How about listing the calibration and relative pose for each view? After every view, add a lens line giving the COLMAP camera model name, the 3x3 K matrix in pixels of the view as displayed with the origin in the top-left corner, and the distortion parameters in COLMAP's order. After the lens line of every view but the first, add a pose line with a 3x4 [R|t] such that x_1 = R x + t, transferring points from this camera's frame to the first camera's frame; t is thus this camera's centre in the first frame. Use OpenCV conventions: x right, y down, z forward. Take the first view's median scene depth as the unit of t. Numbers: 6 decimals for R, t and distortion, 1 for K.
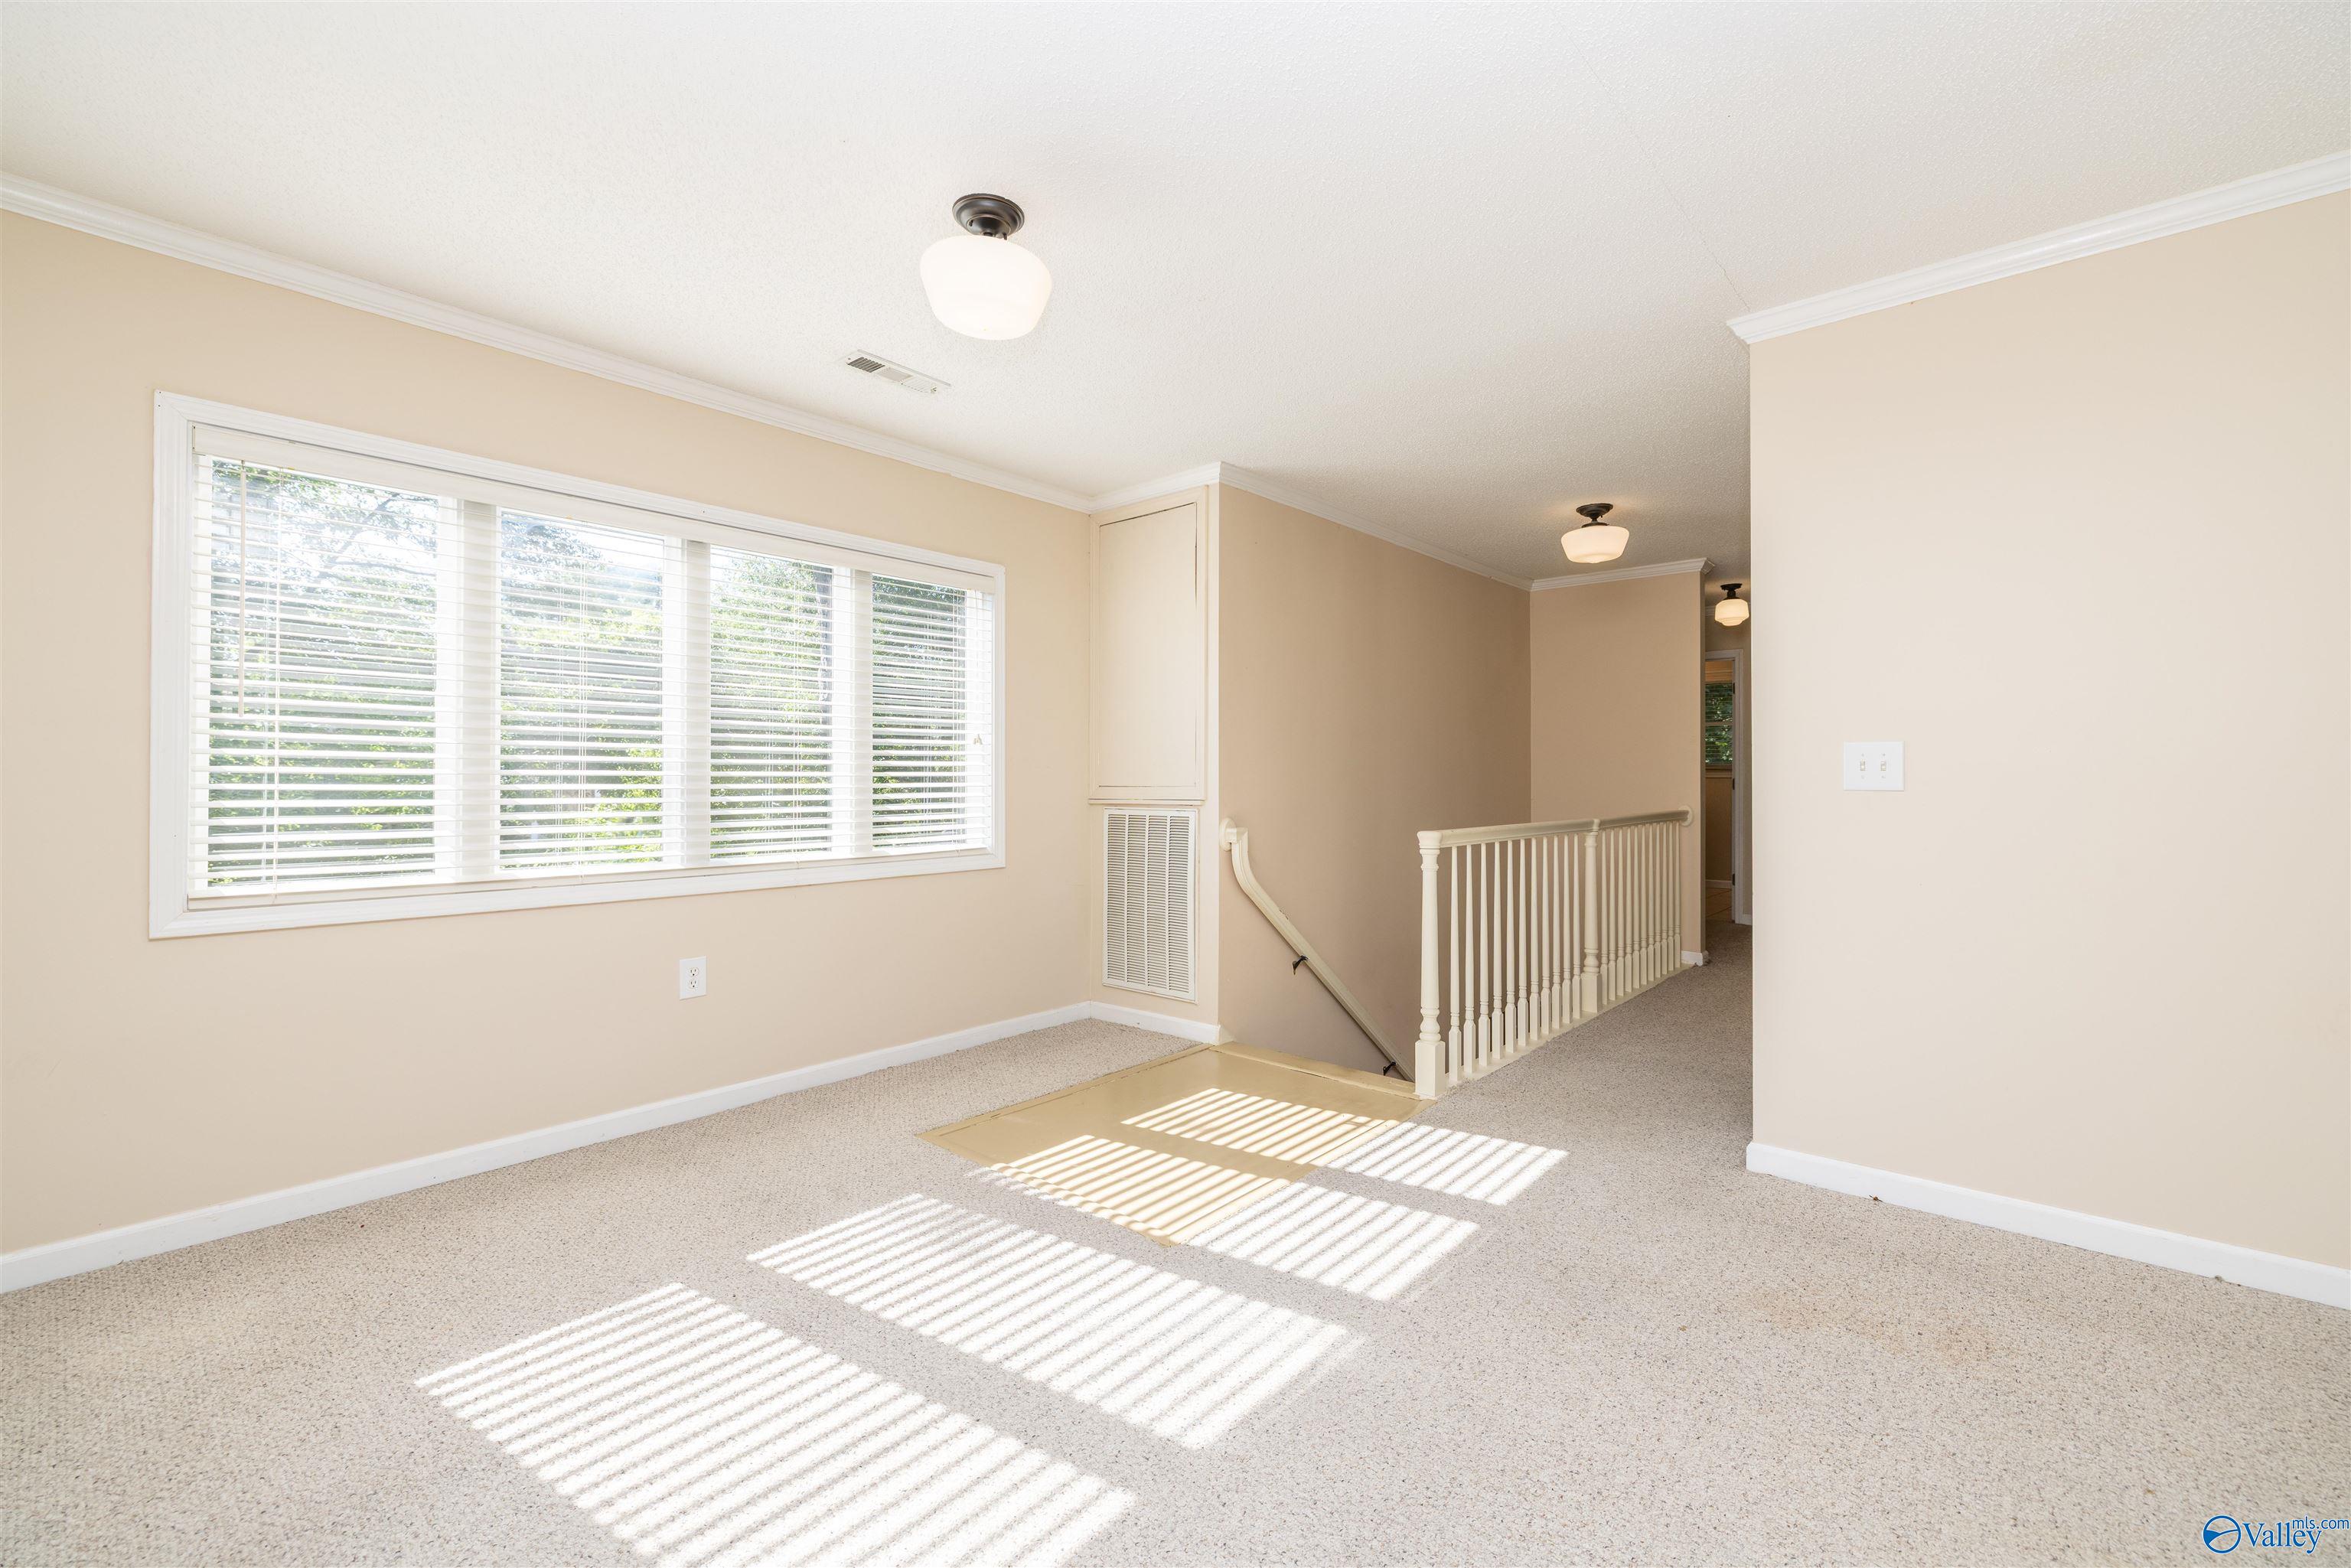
lens RADIAL K [[979.1, 0, 1177.3], [0, 979.1, 775.7], [0, 0, 1]] dist [-0.000374, -0.000287]
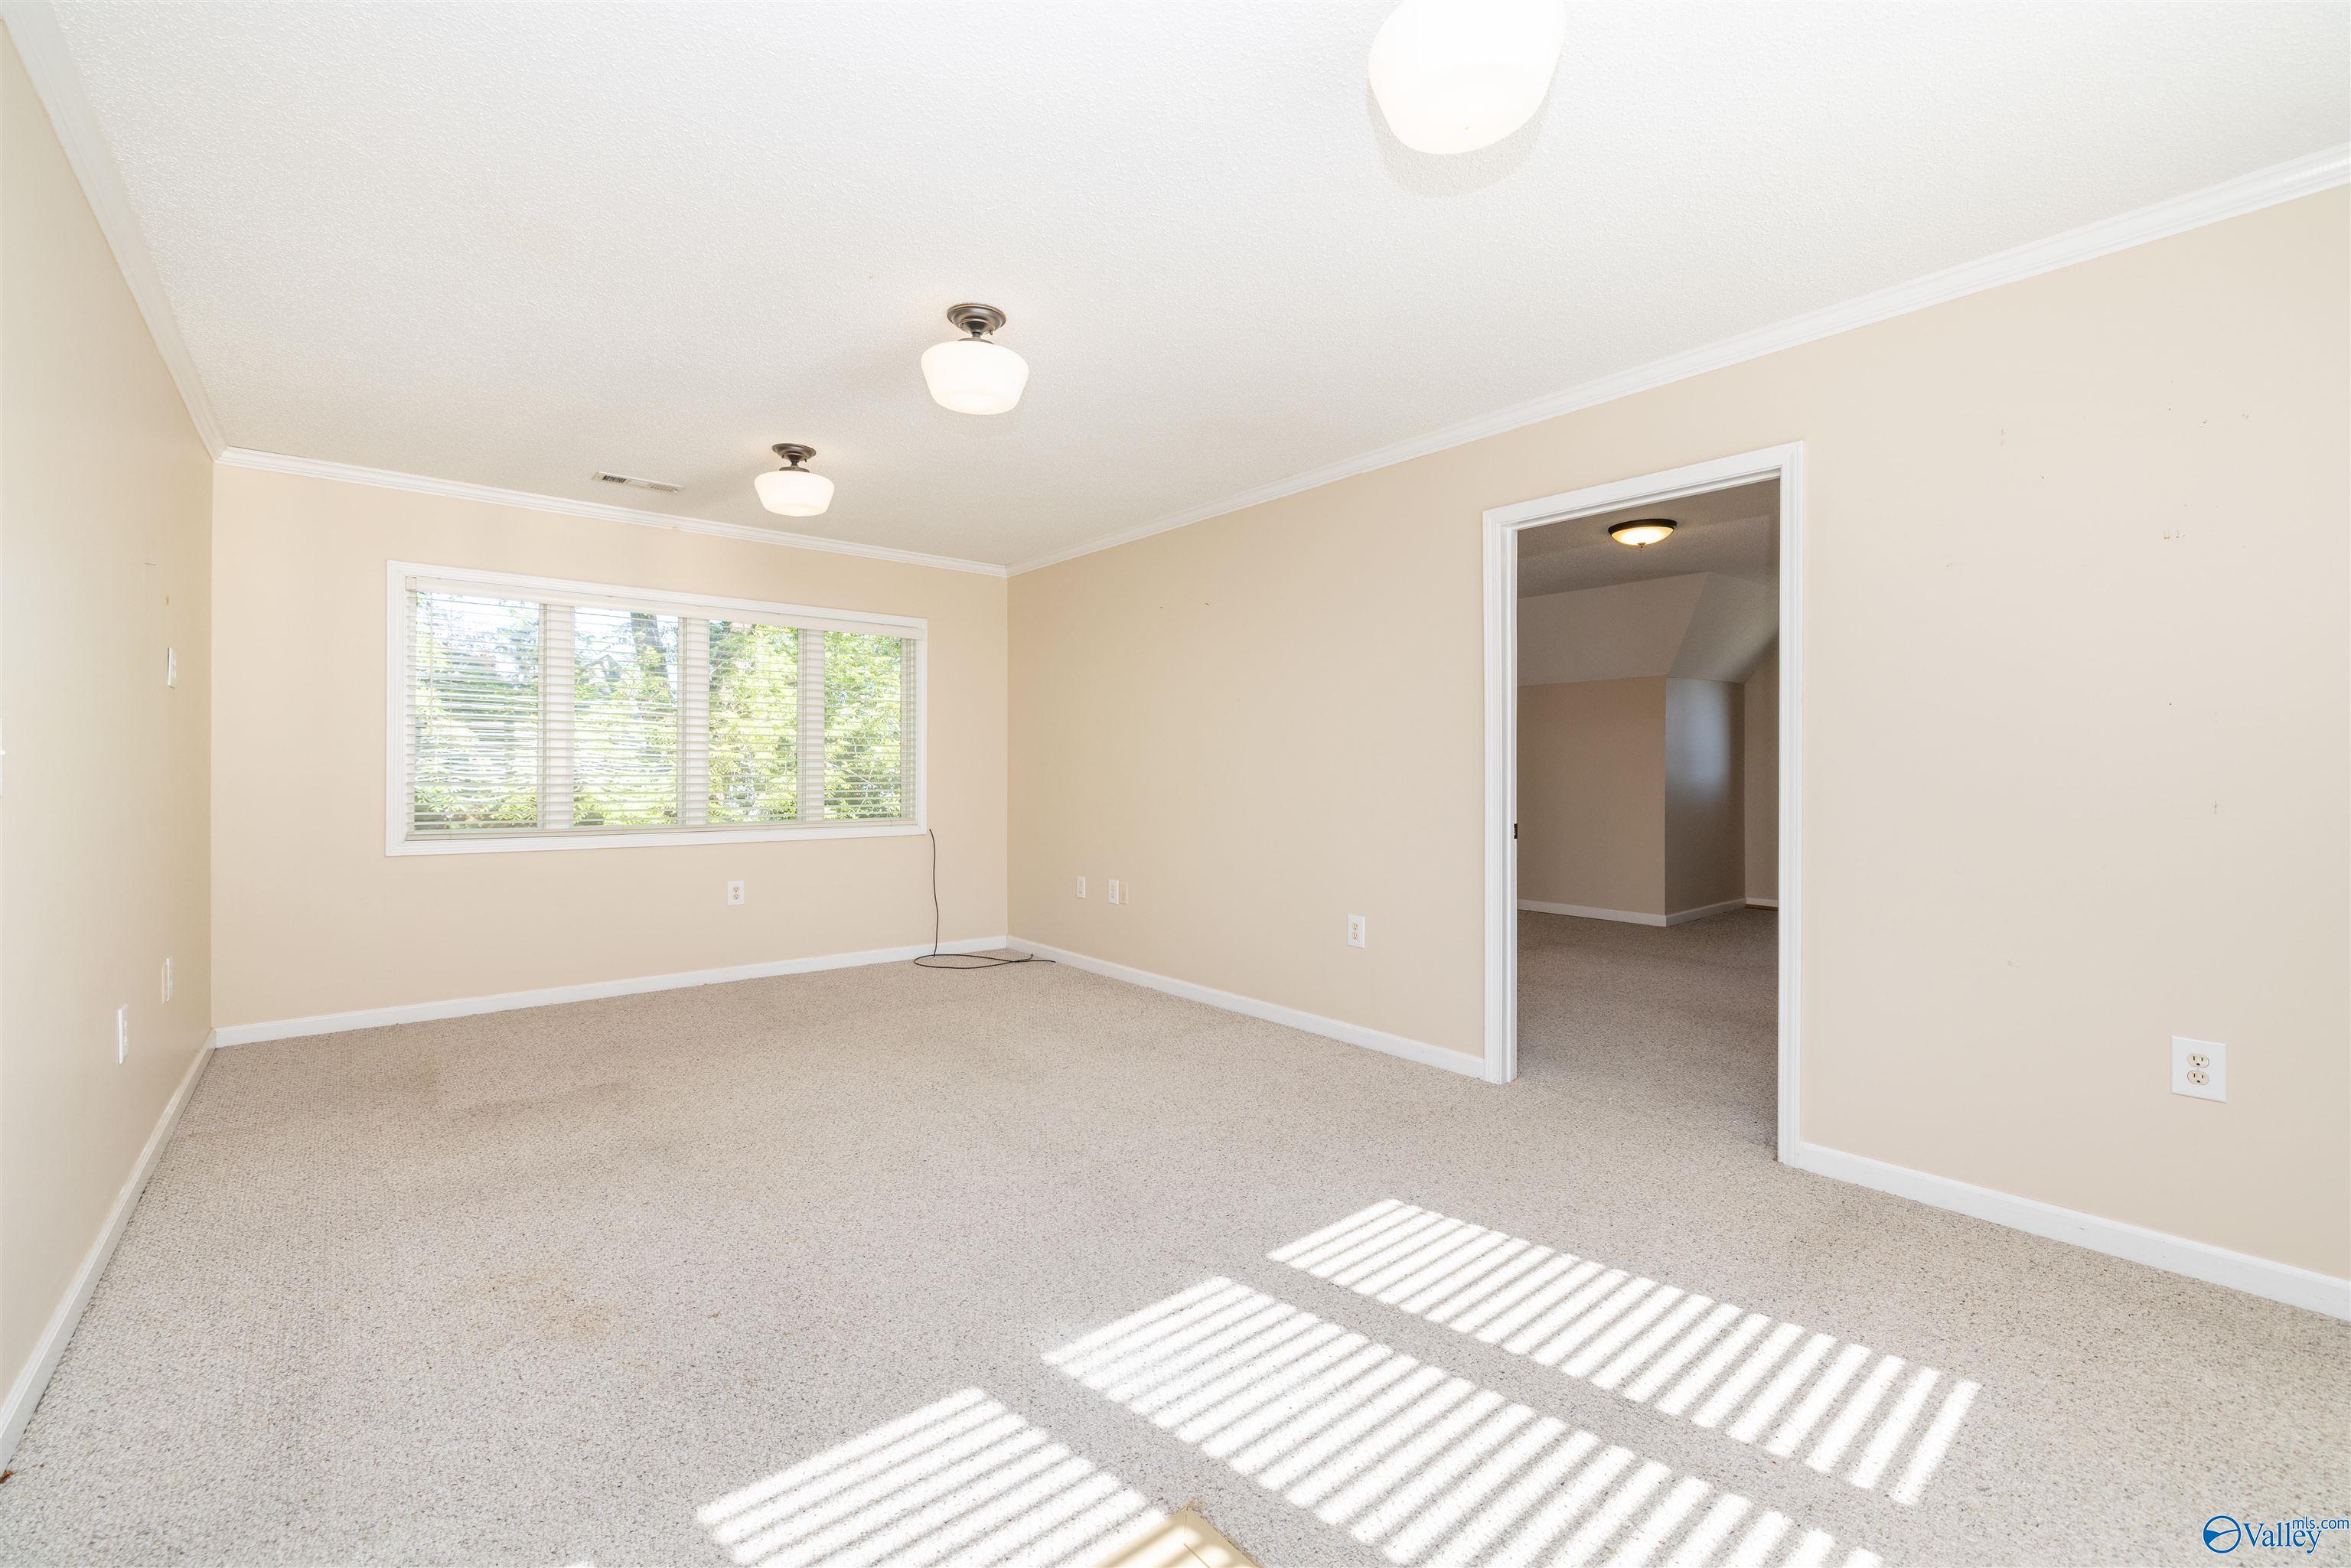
lens RADIAL K [[963.7, 0, 1171.9], [0, 963.7, 773.0], [0, 0, 1]] dist [-0.002226, -0.000161]
pose [[-0.987086, -0.000656, 0.160188, -0.066876], [-0.001615, 0.999982, -0.005856, 0.002404], [-0.160182, -0.006040, -0.987069, 1.243329]]
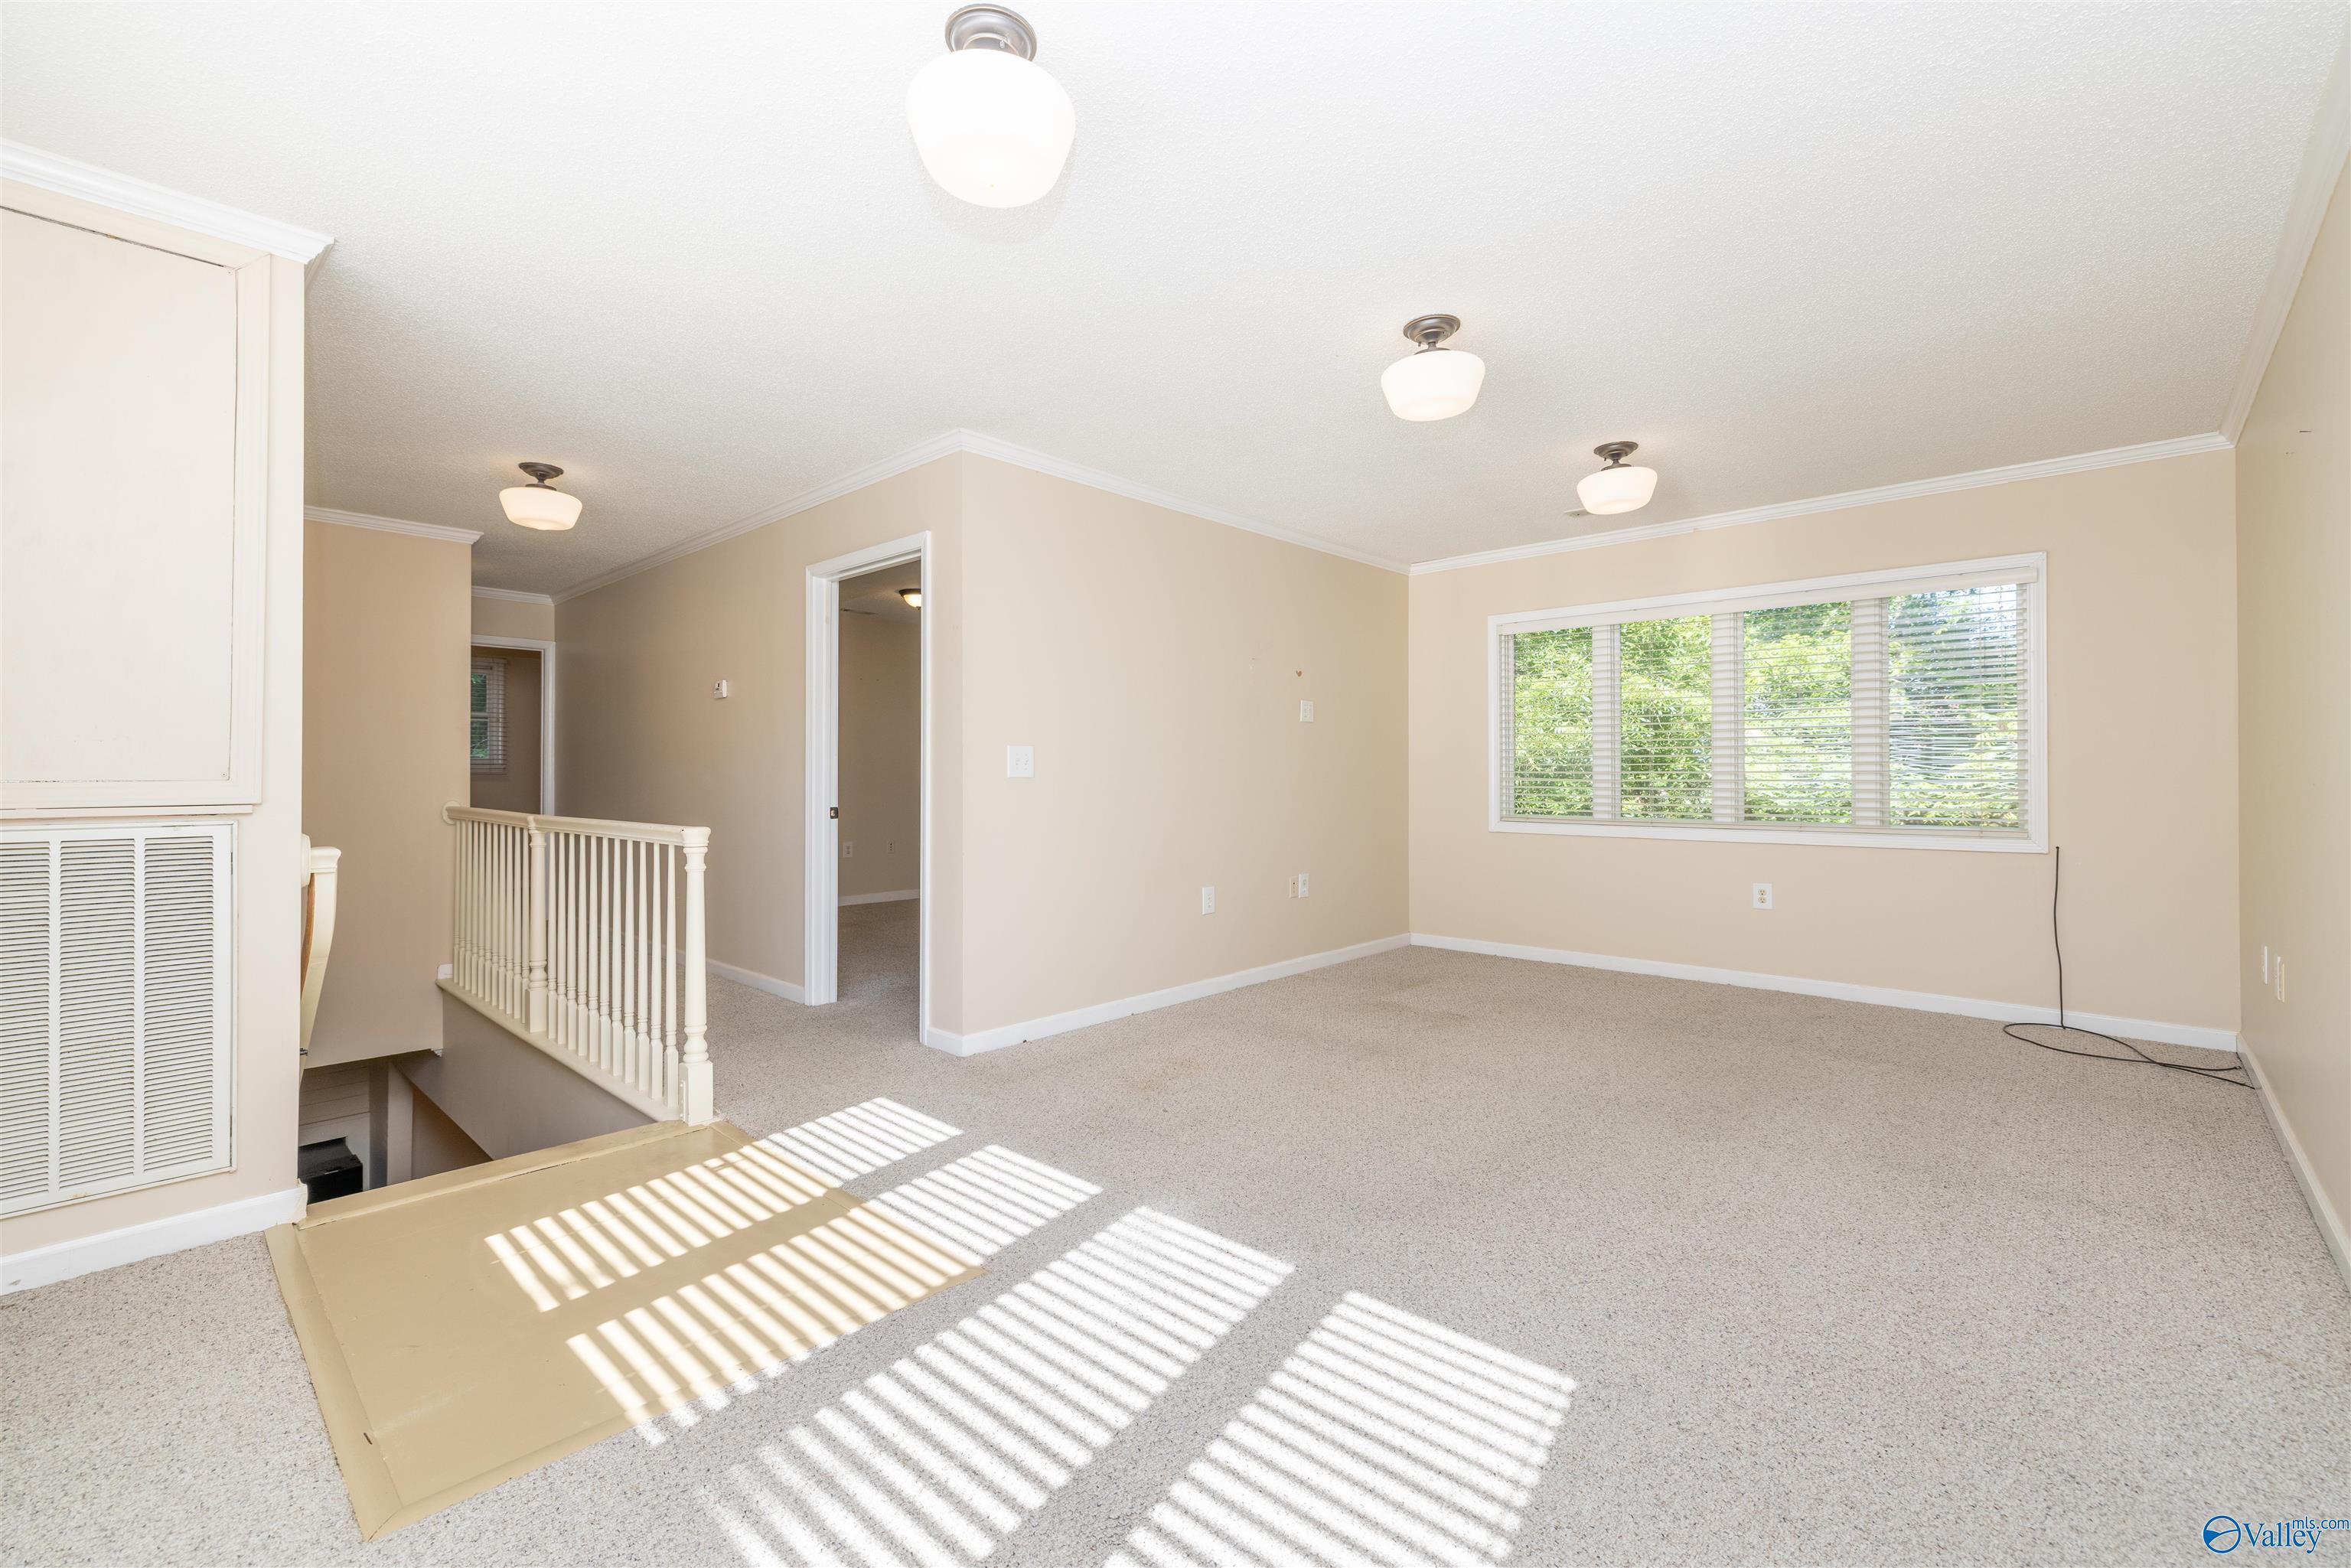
lens RADIAL K [[979.1, 0, 1177.3], [0, 979.1, 775.7], [0, 0, 1]] dist [-0.000374, -0.000287]
pose [[0.016952, 0.000953, 0.999856, -0.706919], [-0.003149, 0.999995, -0.000900, 0.009686], [-0.999851, -0.003133, 0.016955, 0.609925]]
